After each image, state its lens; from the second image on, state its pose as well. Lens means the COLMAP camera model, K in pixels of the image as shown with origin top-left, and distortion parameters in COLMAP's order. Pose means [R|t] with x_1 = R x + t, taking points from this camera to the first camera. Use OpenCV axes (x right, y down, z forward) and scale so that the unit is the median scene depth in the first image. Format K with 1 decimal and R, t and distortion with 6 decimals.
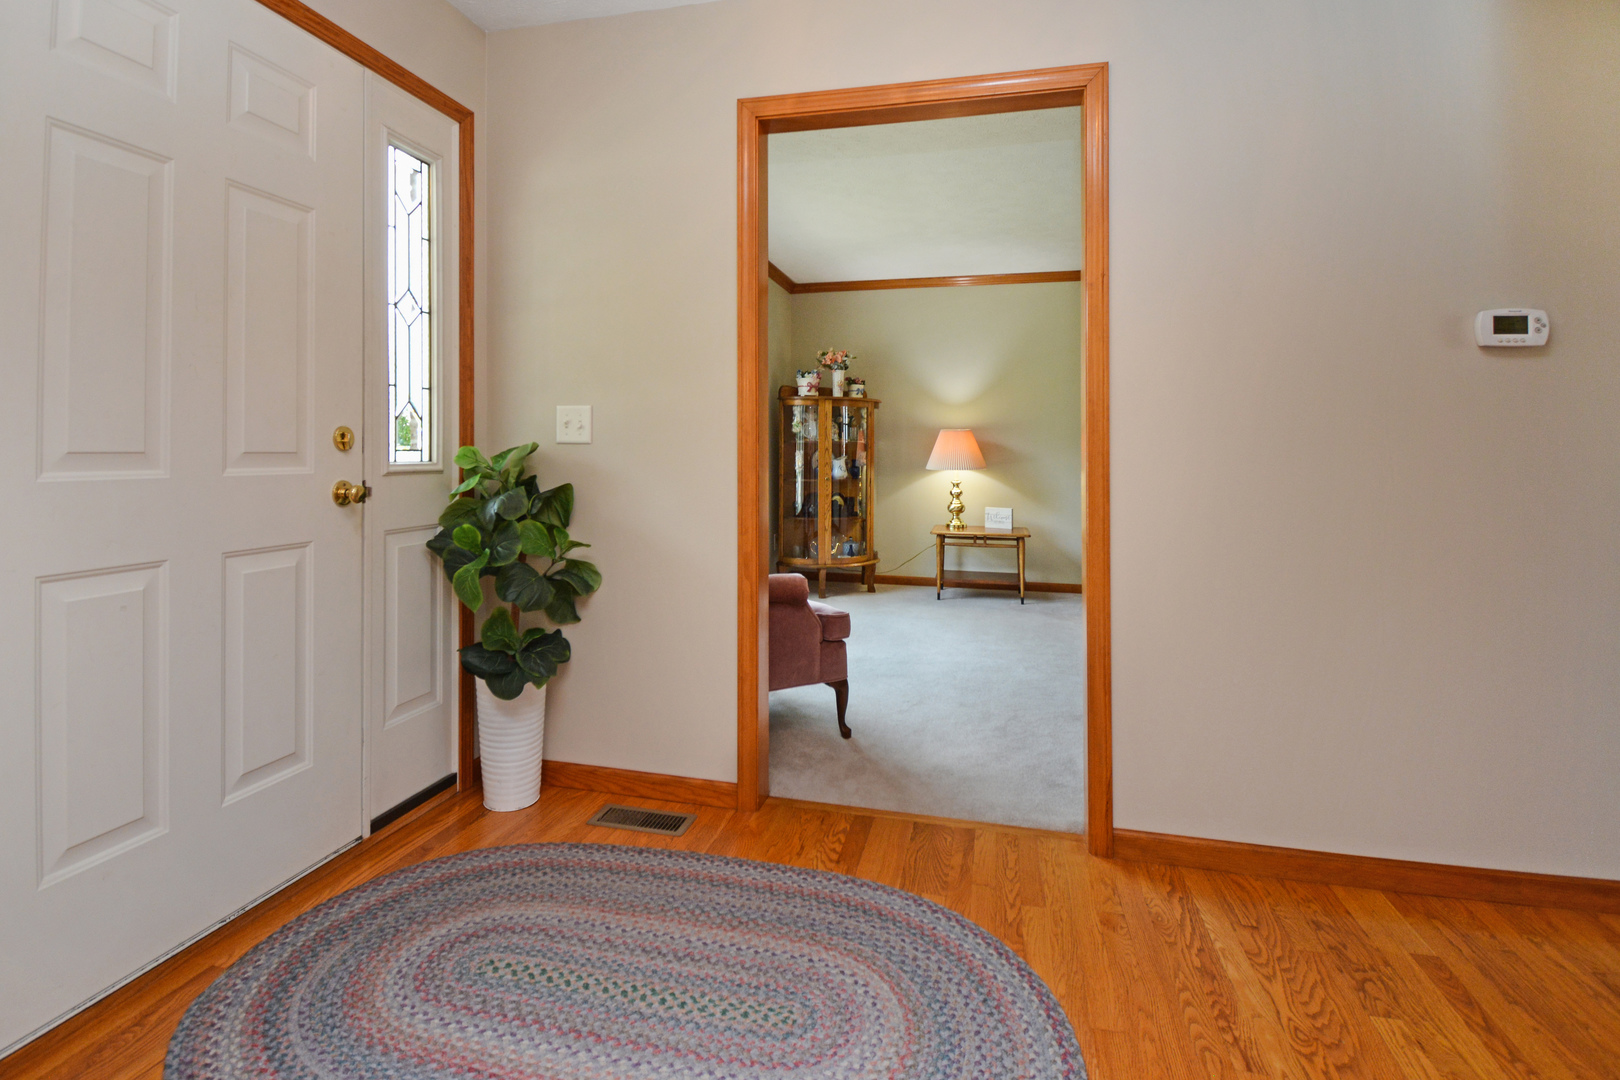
lens RADIAL K [[746.3, 0, 812.6], [0, 746.3, 545.0], [0, 0, 1]] dist [-0.000688, -0.031739]
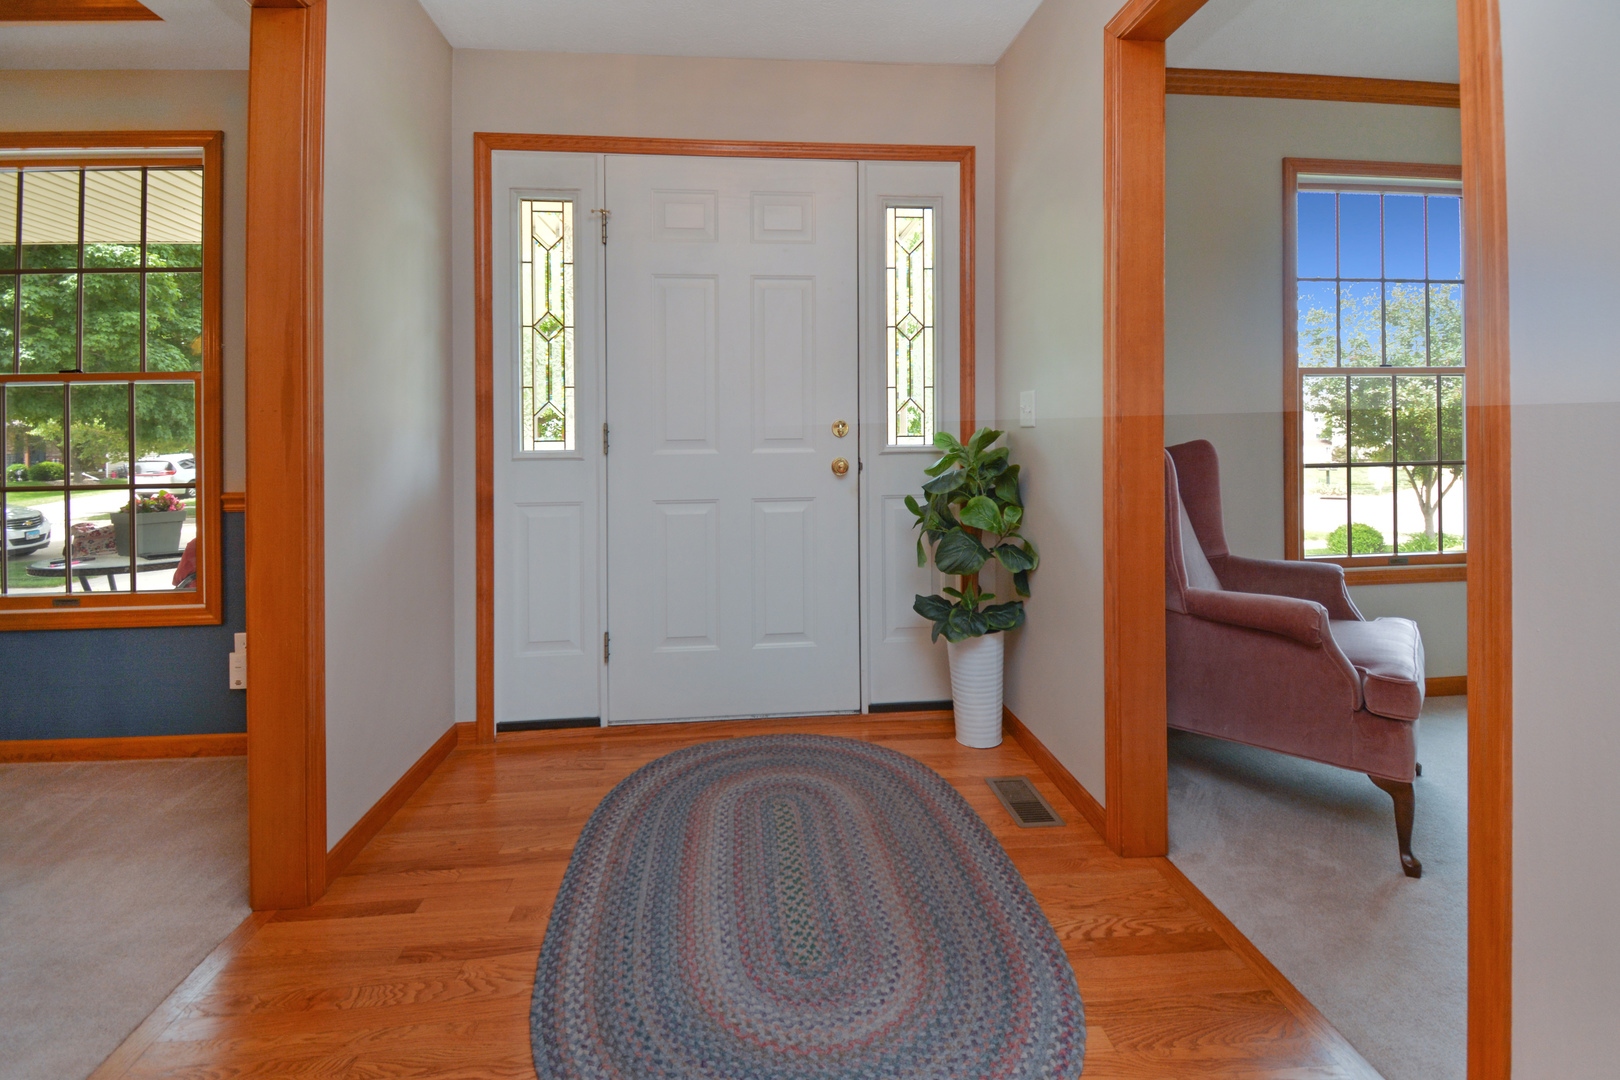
lens RADIAL K [[744.6, 0, 836.6], [0, 744.6, 532.1], [0, 0, 1]] dist [0.001155, -0.019566]
pose [[0.341193, 0.109562, -0.933586, 0.652243], [-0.102947, 0.991565, 0.078742, -0.049624], [0.934339, 0.069244, 0.349594, 0.435585]]
